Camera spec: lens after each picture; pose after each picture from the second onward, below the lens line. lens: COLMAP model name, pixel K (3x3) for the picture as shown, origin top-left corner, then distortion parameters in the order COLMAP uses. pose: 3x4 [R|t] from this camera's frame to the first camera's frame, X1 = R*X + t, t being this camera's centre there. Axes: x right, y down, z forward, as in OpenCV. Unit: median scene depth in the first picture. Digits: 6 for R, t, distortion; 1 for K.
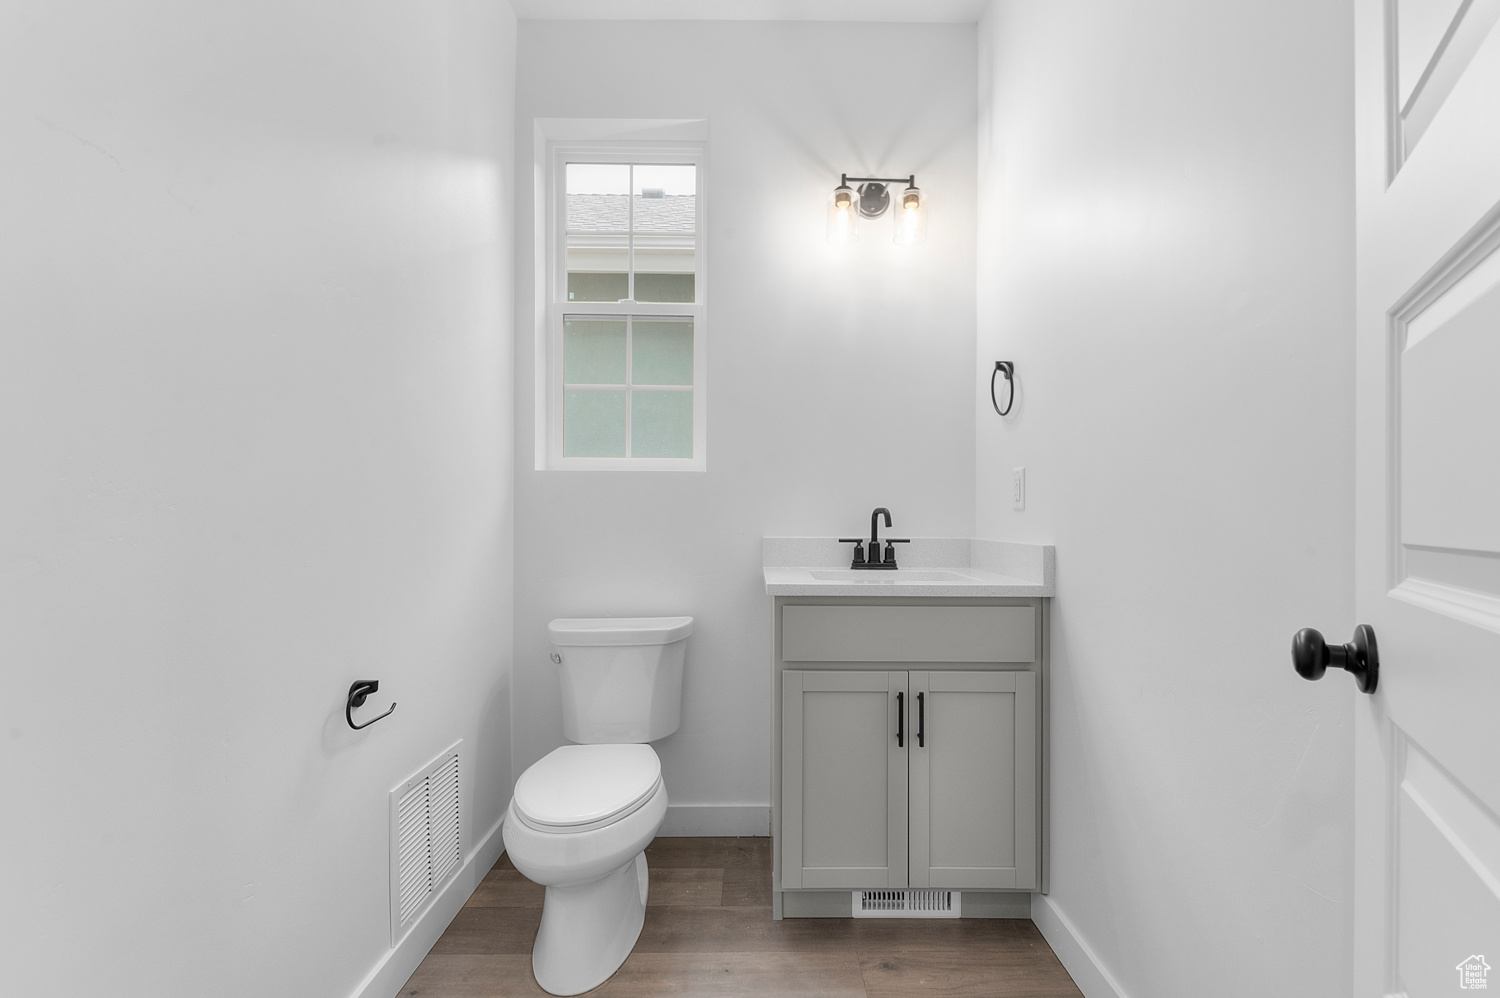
lens RADIAL K [[445.3, 0, 755.4], [0, 445.3, 514.6], [0, 0, 1]] dist [-0.000103, -0.000012]
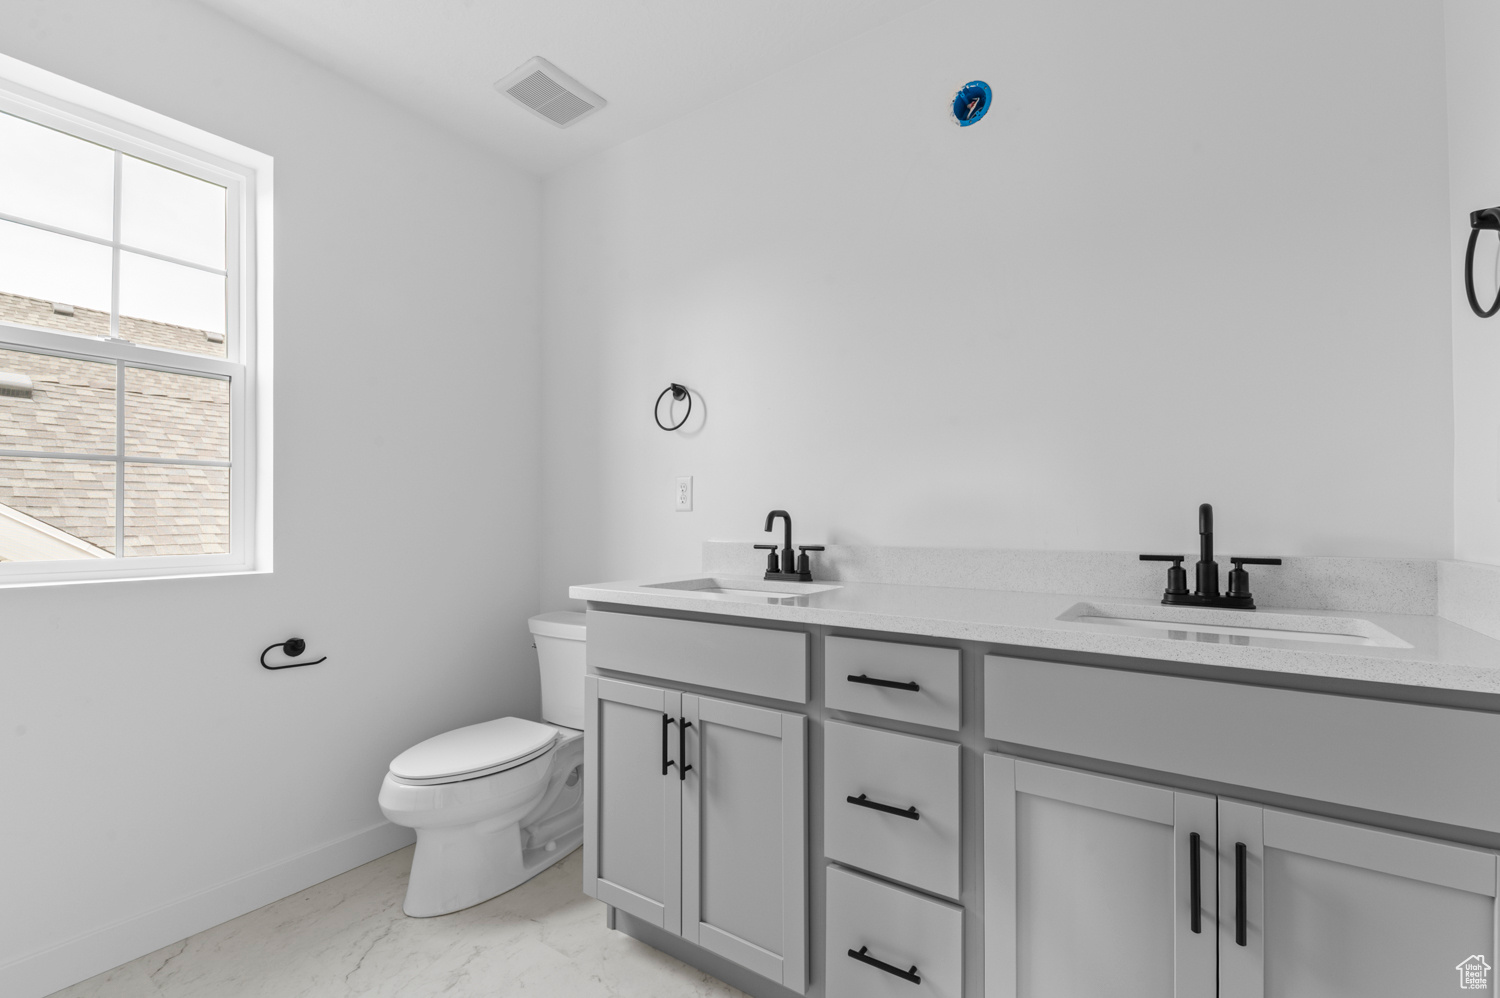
lens RADIAL K [[686.3, 0, 750.6], [0, 686.3, 510.7], [0, 0, 1]] dist [-0.001263, -0.000324]
pose [[0.833698, -0.001975, -0.552217, 0.336967], [0.001961, 0.999998, -0.000616, -0.001724], [0.552217, -0.000569, 0.833700, -0.014832]]
